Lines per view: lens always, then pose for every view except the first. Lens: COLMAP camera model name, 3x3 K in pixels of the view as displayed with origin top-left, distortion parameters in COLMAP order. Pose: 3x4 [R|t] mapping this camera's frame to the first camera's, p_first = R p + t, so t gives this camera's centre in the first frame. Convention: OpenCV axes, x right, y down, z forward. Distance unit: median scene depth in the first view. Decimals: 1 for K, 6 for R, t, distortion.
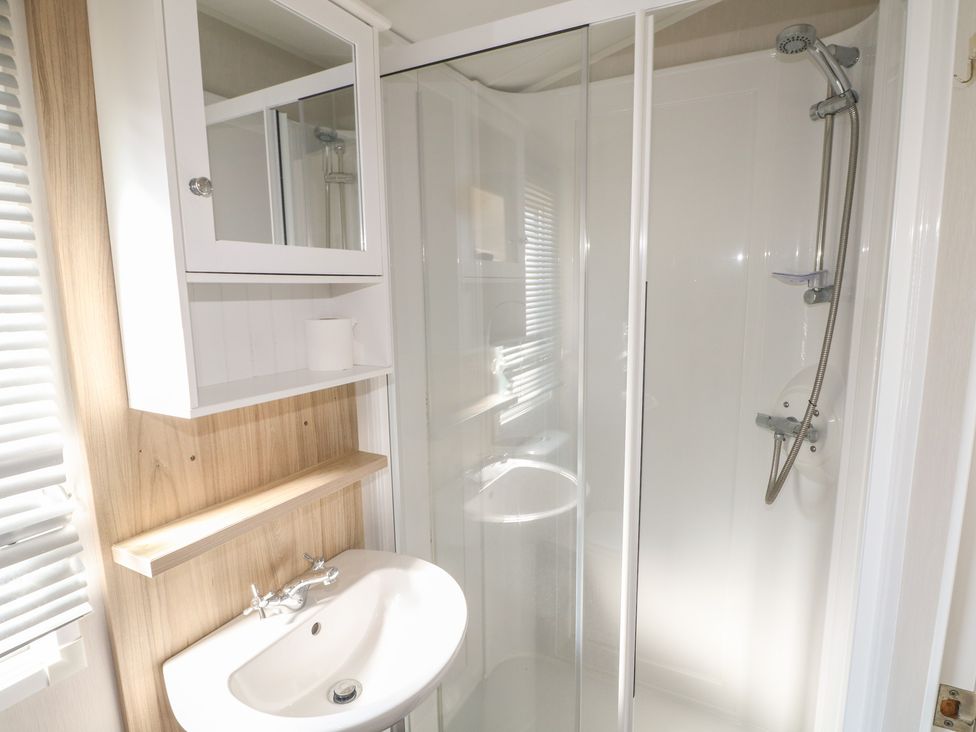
lens RADIAL K [[528.7, 0, 488.0], [0, 528.7, 366.0], [0, 0, 1]] dist [-0.000184, -0.001175]
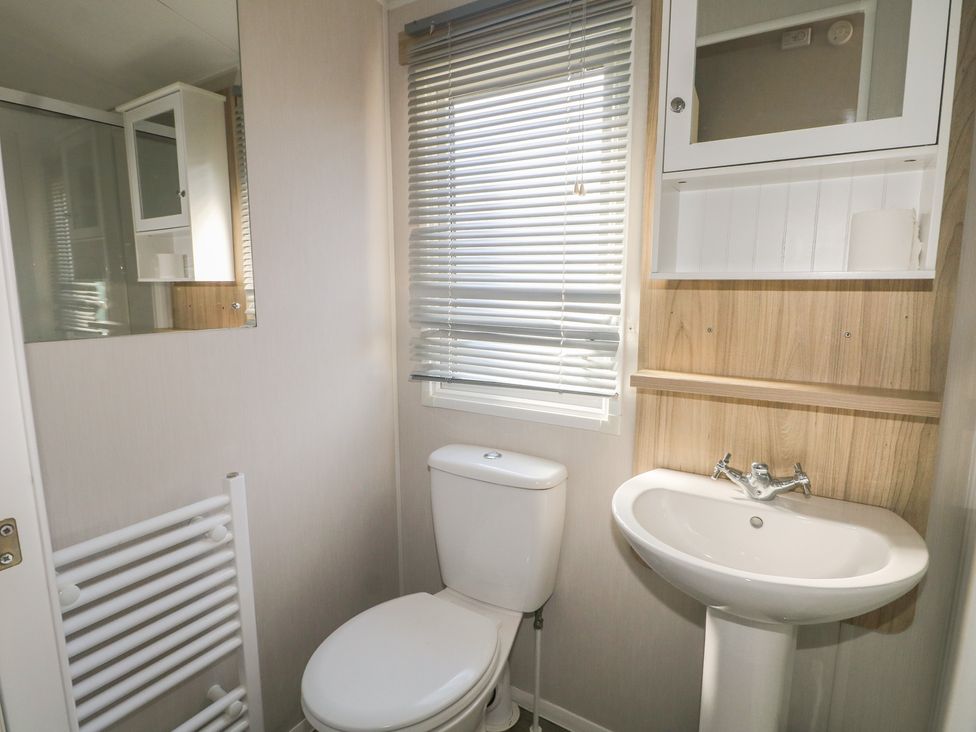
lens RADIAL K [[528.7, 0, 488.0], [0, 528.7, 366.0], [0, 0, 1]] dist [-0.000184, -0.001175]
pose [[-0.064673, 0.160942, -0.984843, 0.737663], [-0.149261, 0.974246, 0.169012, 0.125446], [0.986681, 0.157929, -0.038985, 0.549830]]
